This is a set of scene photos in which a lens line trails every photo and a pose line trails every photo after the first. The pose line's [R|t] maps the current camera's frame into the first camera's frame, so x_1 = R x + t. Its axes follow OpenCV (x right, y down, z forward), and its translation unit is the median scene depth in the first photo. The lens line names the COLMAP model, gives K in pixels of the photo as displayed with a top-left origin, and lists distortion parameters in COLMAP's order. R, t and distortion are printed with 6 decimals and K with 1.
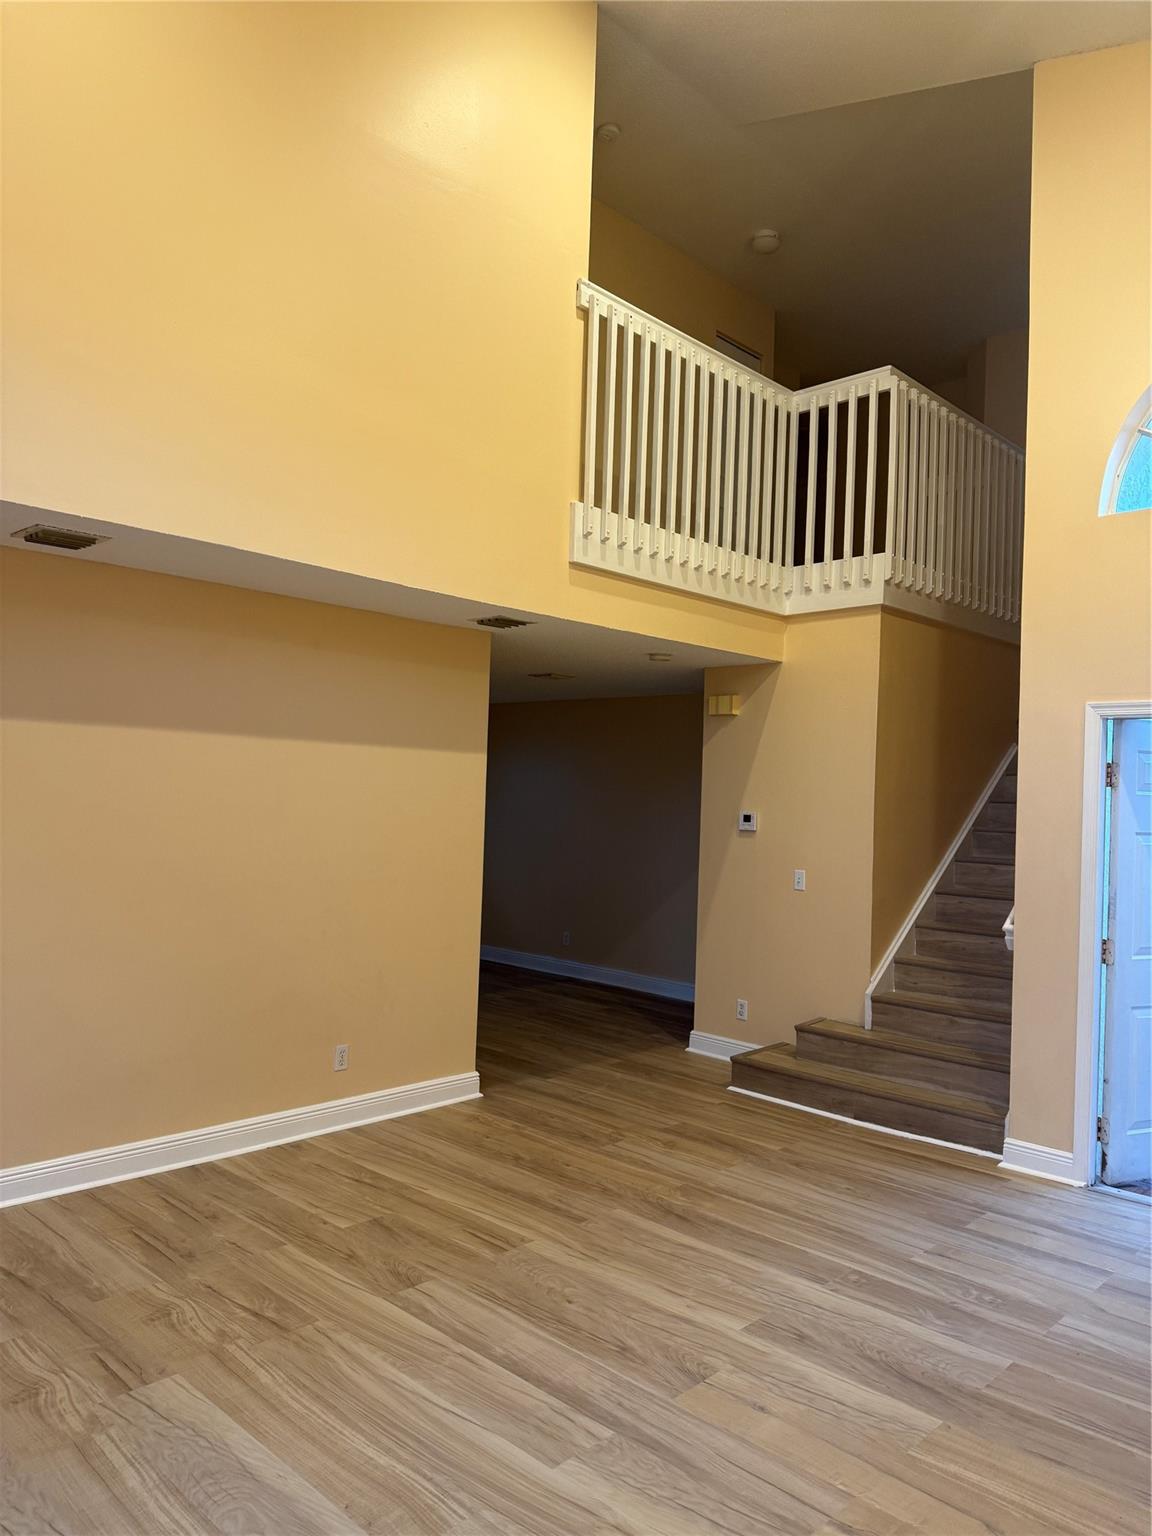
lens RADIAL K [[1085.8, 0, 566.5], [0, 1085.8, 768.1], [0, 0, 1]] dist [0.035013, -0.041501]
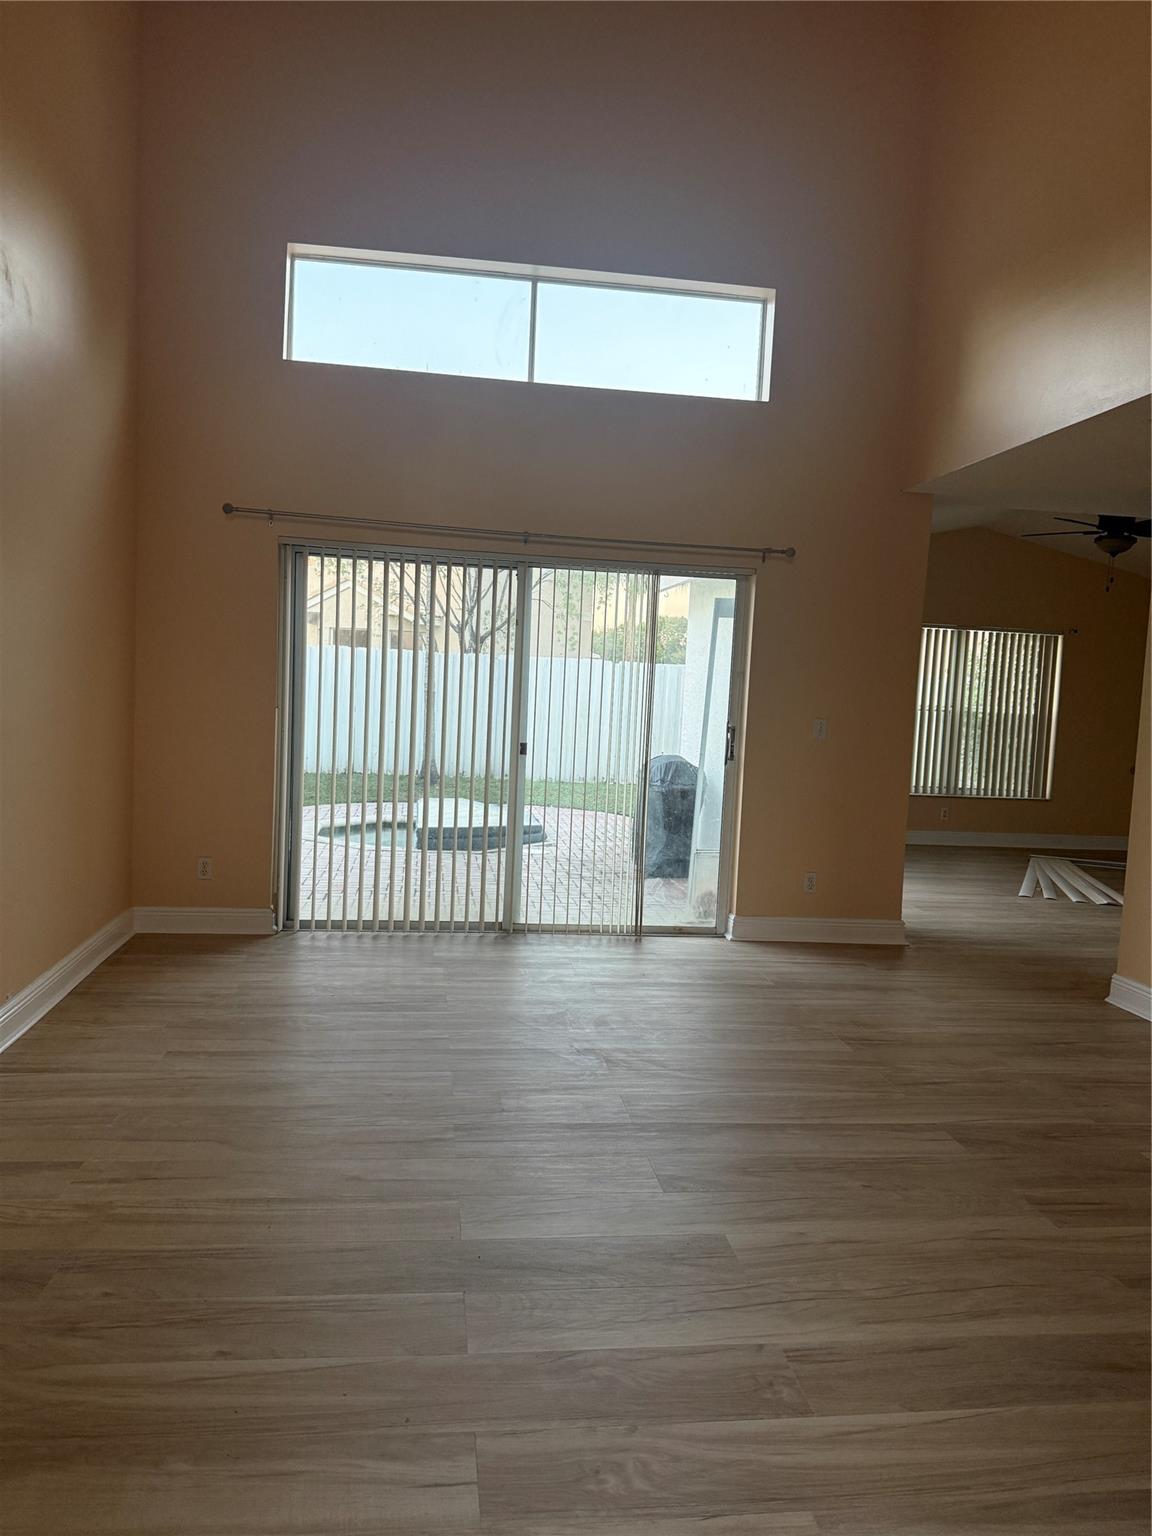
lens RADIAL K [[1085.8, 0, 575.2], [0, 1085.8, 769.5], [0, 0, 1]] dist [0.035013, -0.041501]
pose [[-0.613346, -0.005453, -0.789795, 0.828294], [-0.049733, 0.998258, 0.031731, 0.140792], [0.788247, 0.058741, -0.612549, 1.322934]]
